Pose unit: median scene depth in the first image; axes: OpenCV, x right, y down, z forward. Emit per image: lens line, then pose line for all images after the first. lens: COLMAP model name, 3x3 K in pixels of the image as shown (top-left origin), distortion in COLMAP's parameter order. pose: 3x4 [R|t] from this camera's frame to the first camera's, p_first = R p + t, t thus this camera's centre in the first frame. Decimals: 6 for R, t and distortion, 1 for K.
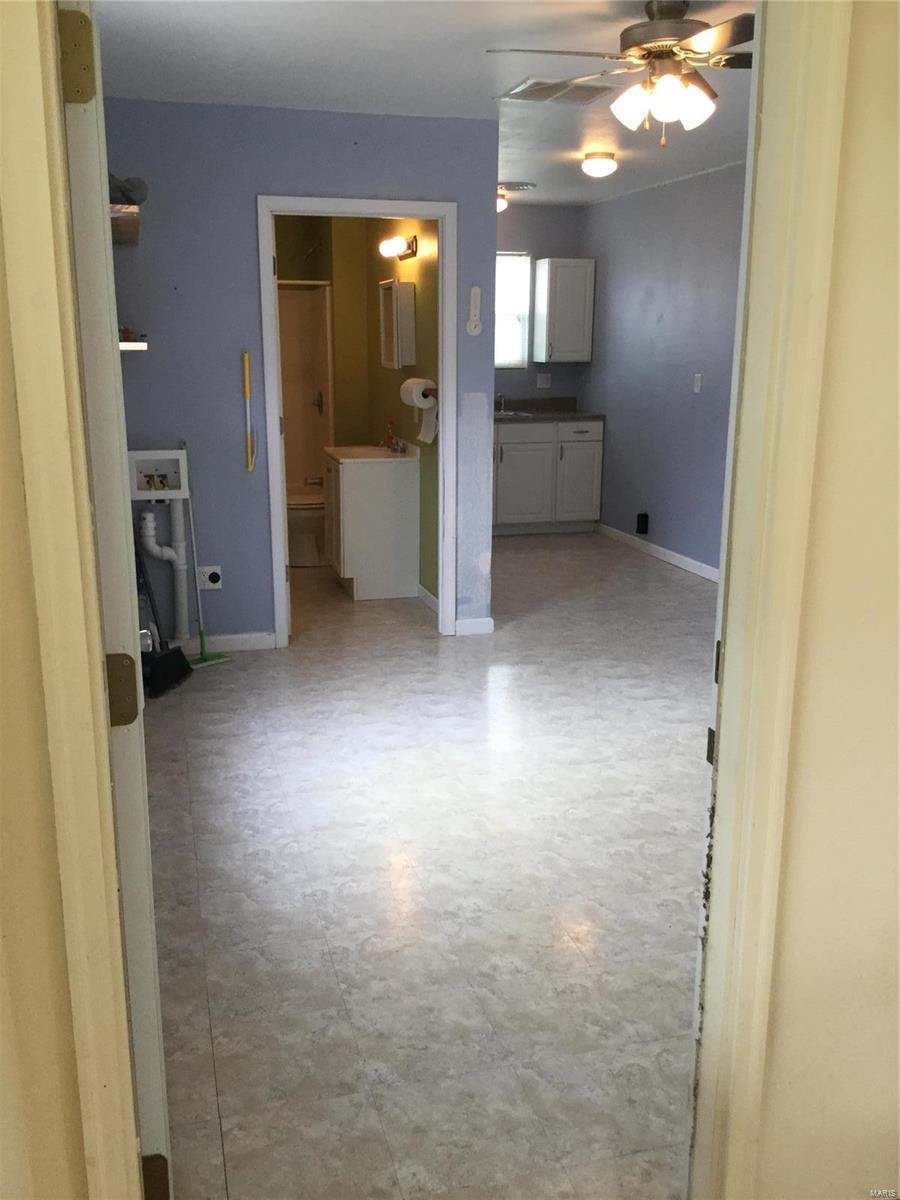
lens RADIAL K [[1081.3, 0, 450.2], [0, 1081.3, 595.1], [0, 0, 1]] dist [0.062089, -0.119156]
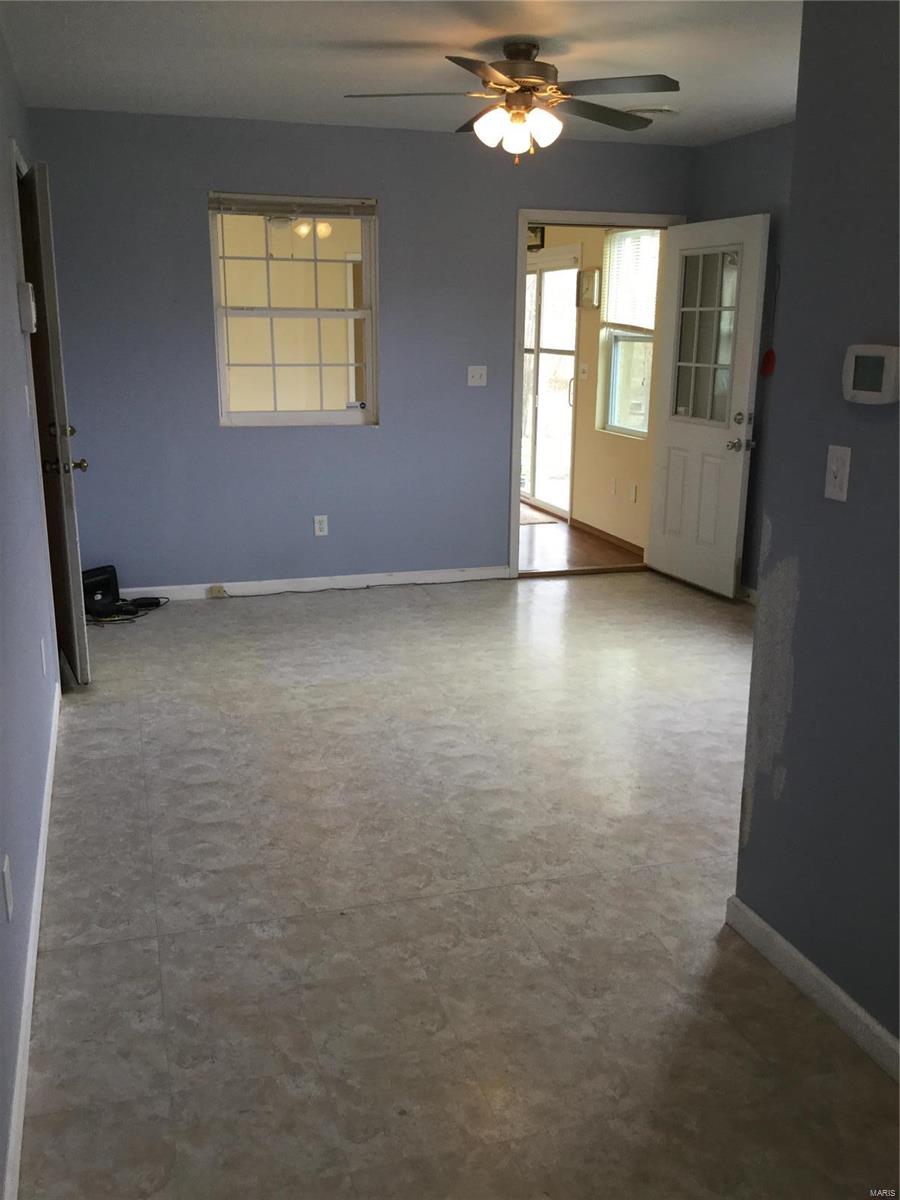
lens RADIAL K [[1081.3, 0, 447.3], [0, 1081.3, 601.0], [0, 0, 1]] dist [0.062089, -0.119156]
pose [[-0.999507, -0.000466, -0.031409, 0.183979], [-0.015152, 0.883033, 0.469067, -0.329927], [0.027516, 0.469311, -0.882604, 1.372704]]
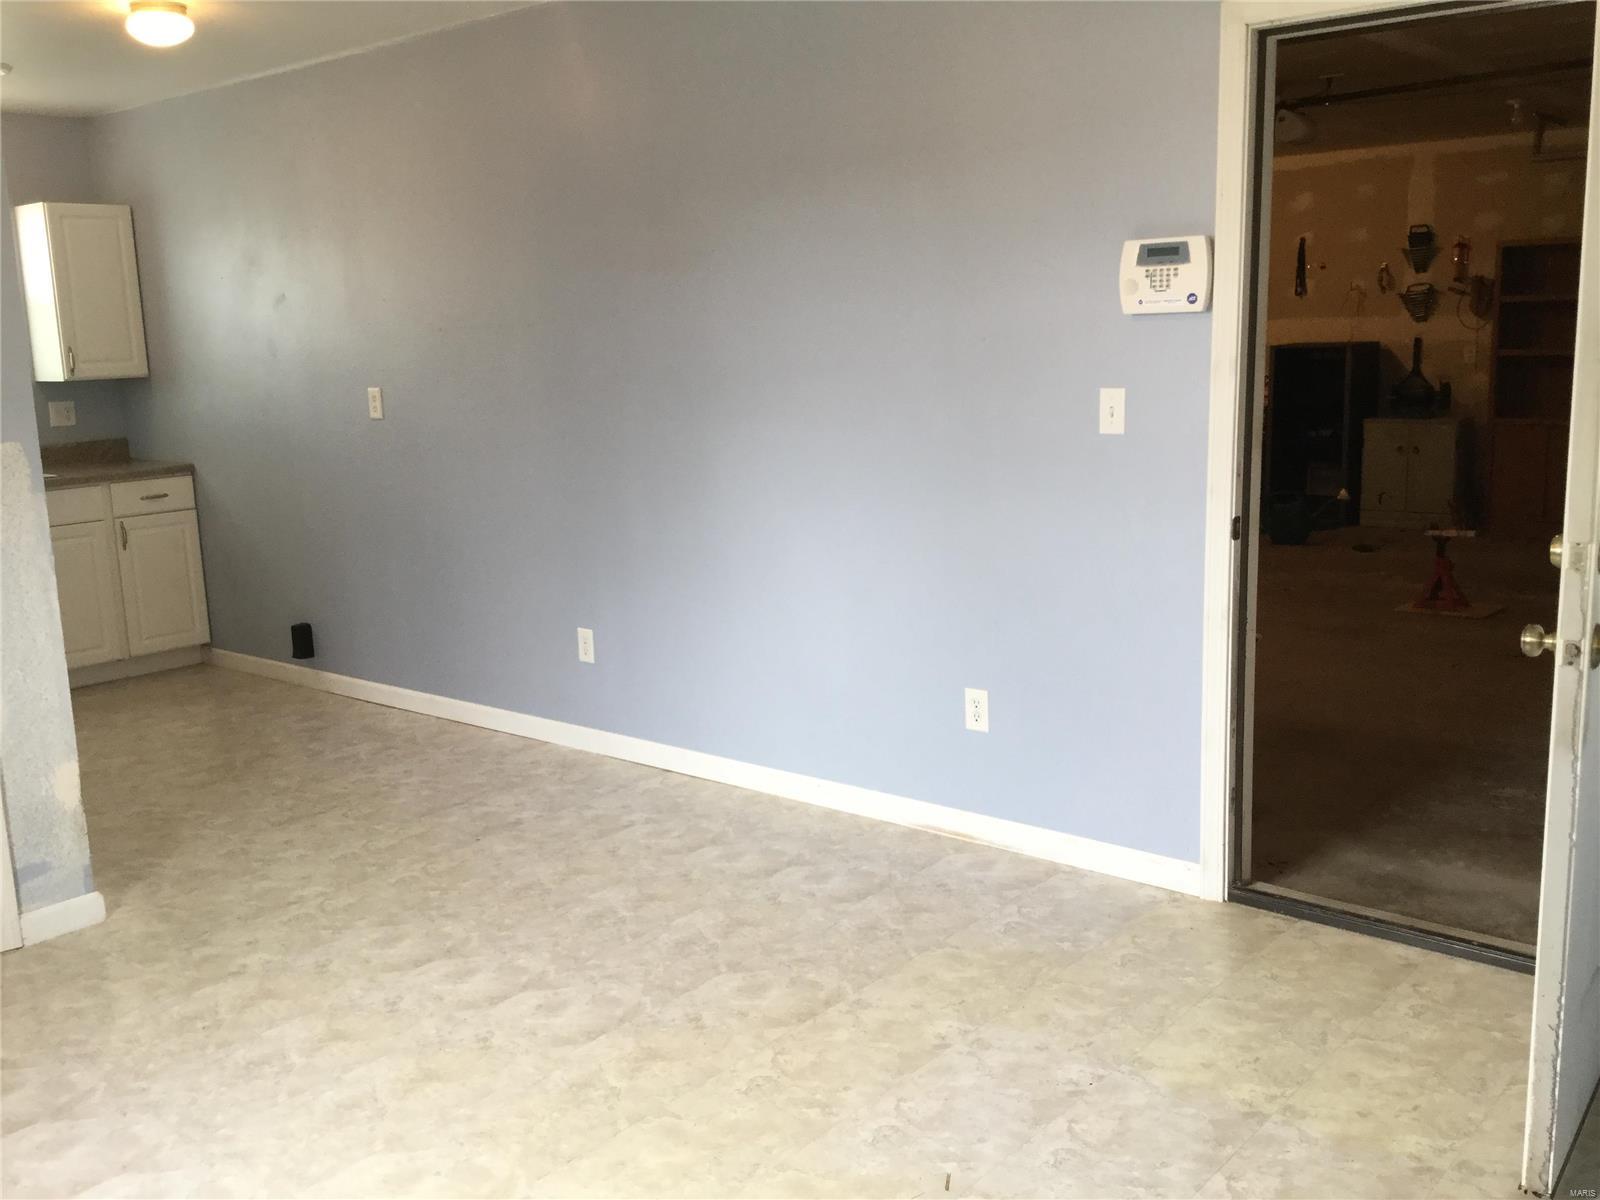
lens RADIAL K [[1441.7, 0, 809.9], [0, 1441.7, 587.1], [0, 0, 1]] dist [0.062089, -0.119156]
pose [[0.818891, -0.124248, 0.560339, -0.048735], [0.161282, 0.986764, -0.016899, -0.051503], [-0.550823, 0.104211, 0.828091, 0.263122]]
